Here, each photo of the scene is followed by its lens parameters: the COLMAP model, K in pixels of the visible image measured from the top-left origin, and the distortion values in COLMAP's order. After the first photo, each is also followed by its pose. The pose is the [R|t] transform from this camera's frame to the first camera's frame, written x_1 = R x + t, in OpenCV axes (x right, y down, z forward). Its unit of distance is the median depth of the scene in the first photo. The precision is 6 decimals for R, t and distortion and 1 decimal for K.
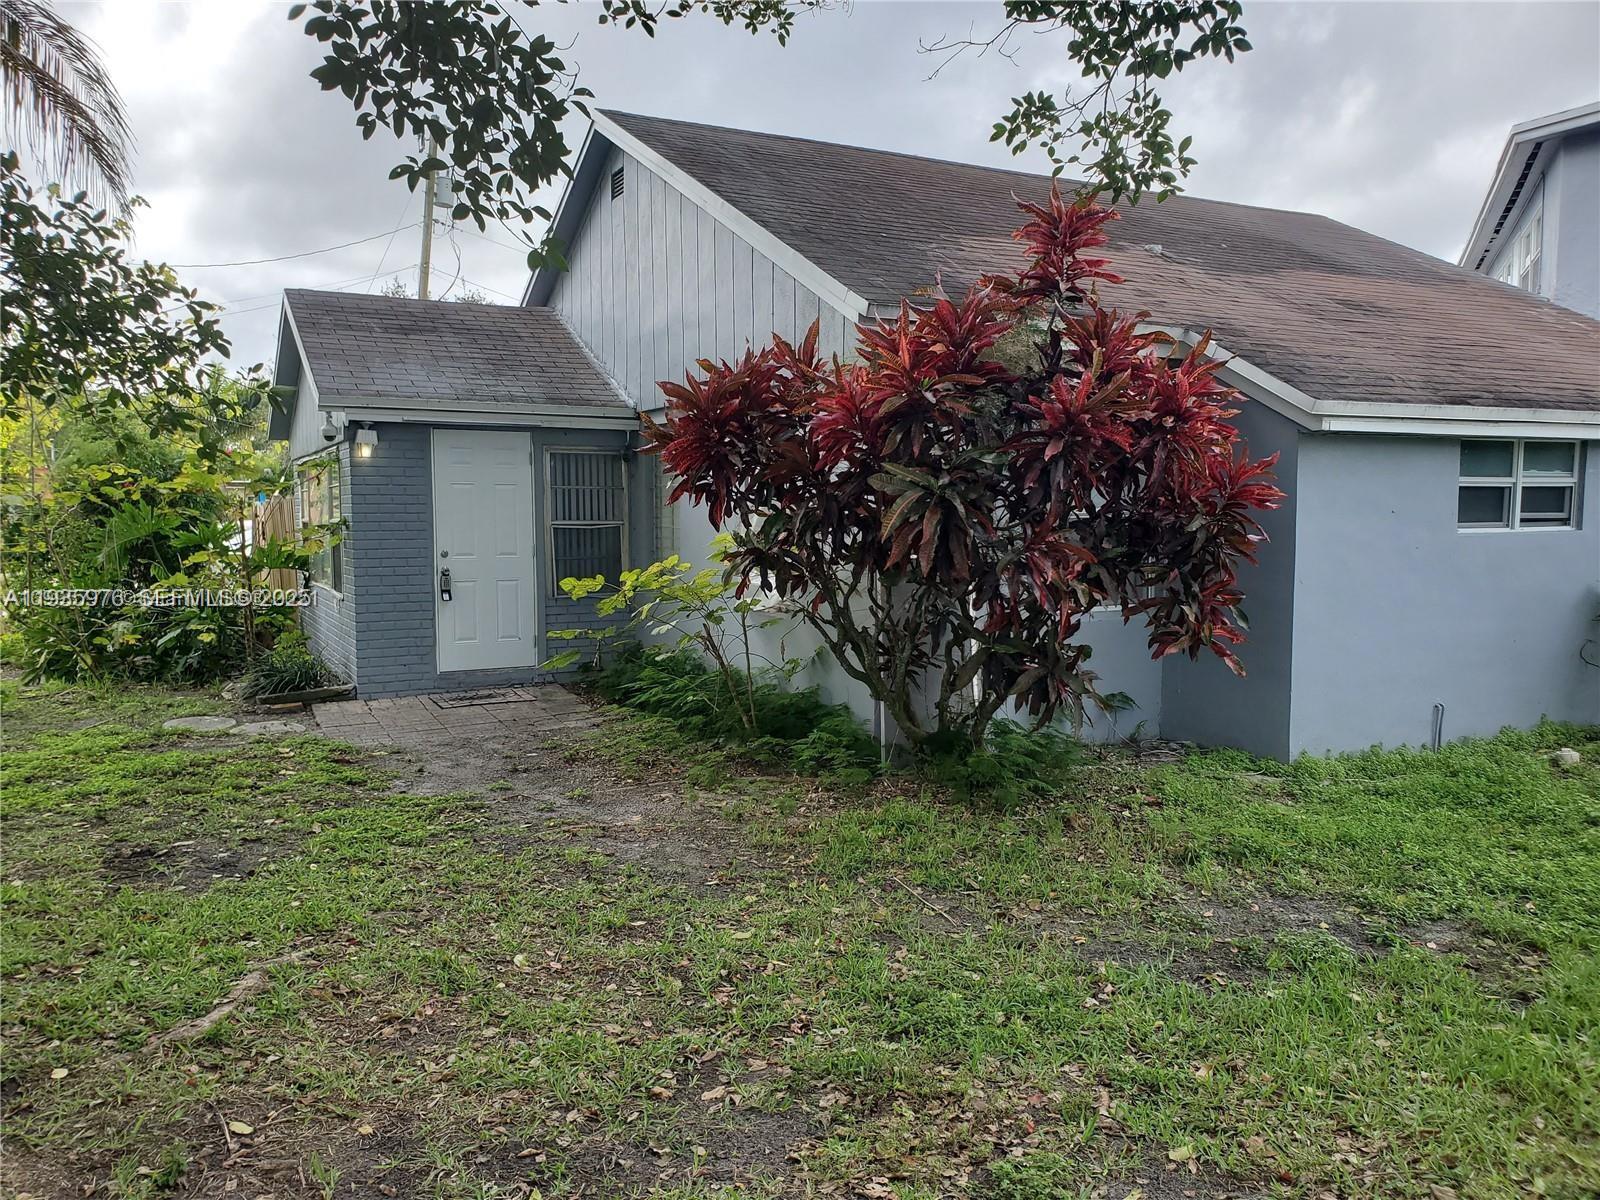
lens RADIAL K [[1206.7, 0, 800.0], [0, 1206.7, 600.0], [0, 0, 1]] dist [0.000469, -0.010972]
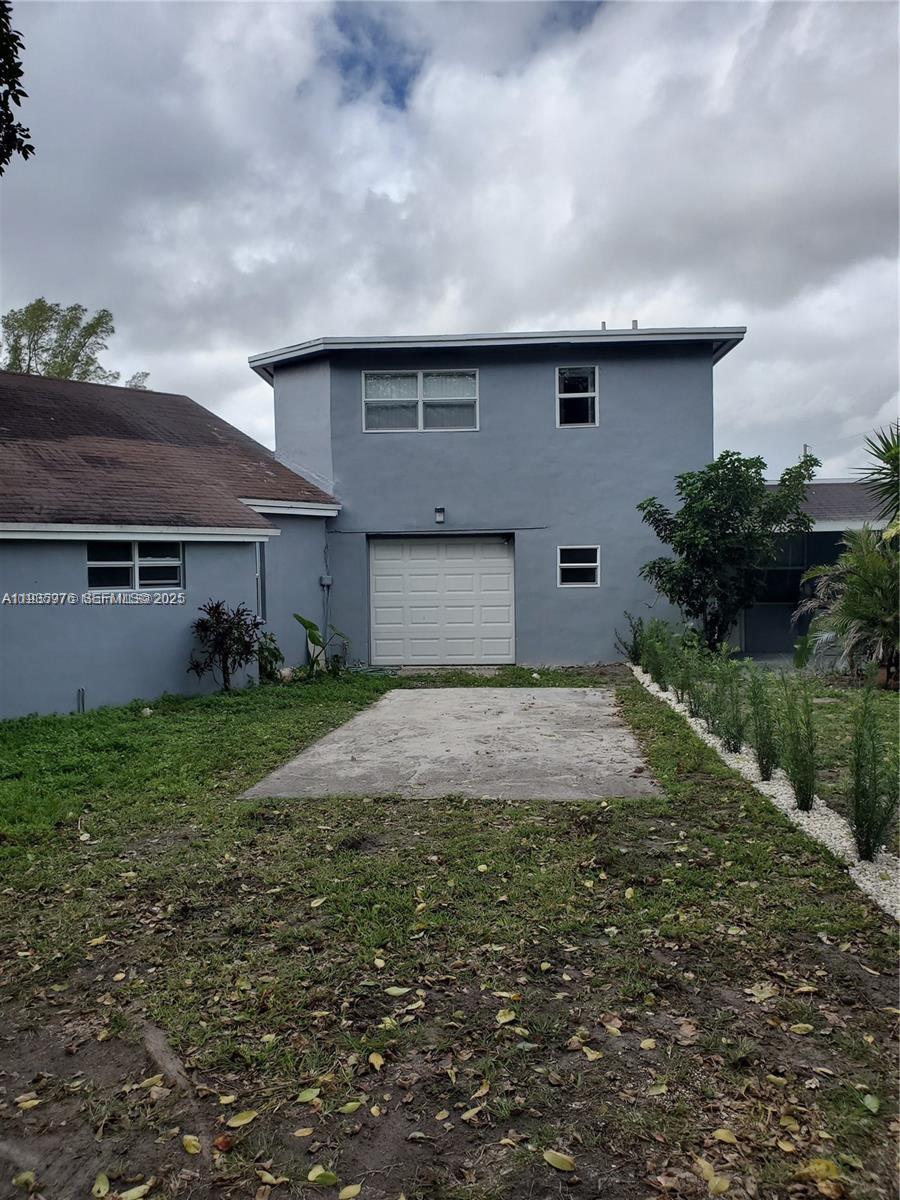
lens RADIAL K [[905.0, 0, 450.0], [0, 905.0, 600.0], [0, 0, 1]] dist [0.000469, -0.010972]
pose [[0.914742, -0.017747, 0.403648, 0.474594], [0.036352, 0.998598, -0.038474, 0.026202], [-0.402399, 0.049867, 0.914105, -0.446542]]
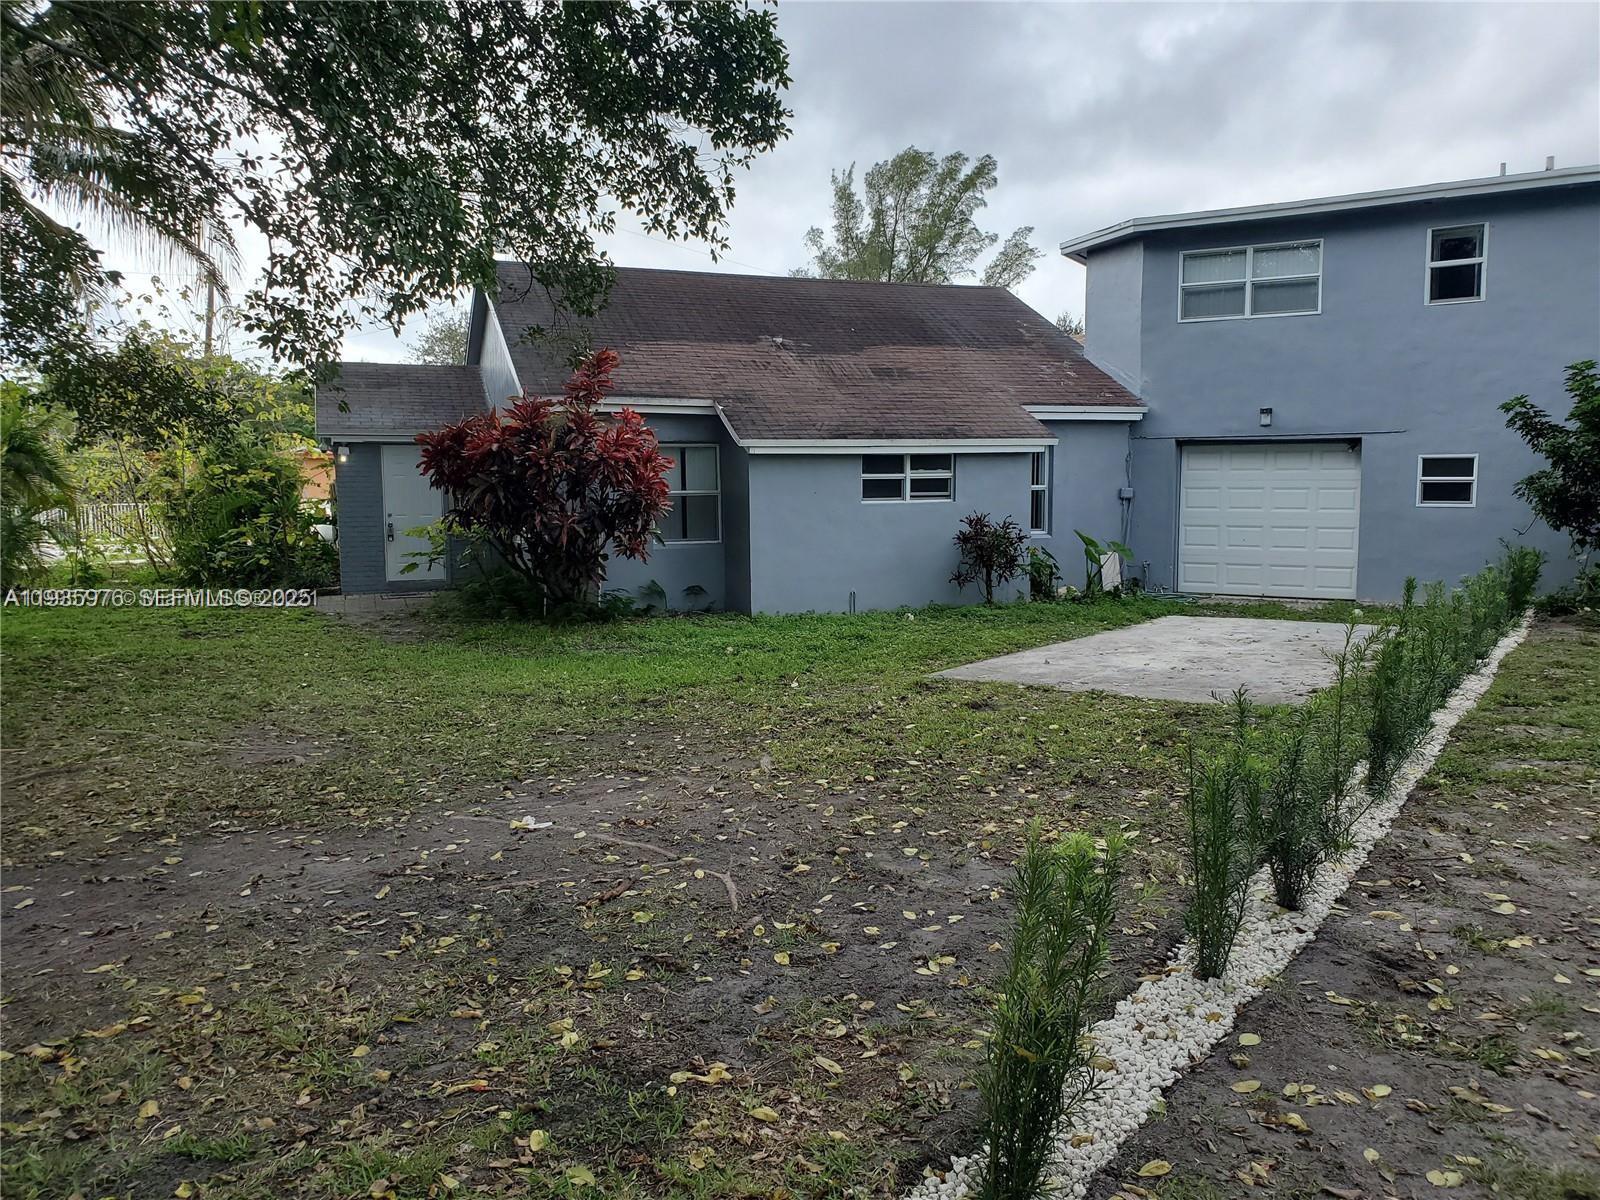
lens RADIAL K [[1244.2, 0, 800.0], [0, 1244.2, 600.0], [0, 0, 1]] dist [-0.001977, -0.128697]
pose [[0.994006, 0.010387, -0.108834, 0.639092], [-0.008257, 0.999766, 0.020005, 0.057894], [0.109017, -0.018987, 0.993859, -0.955414]]
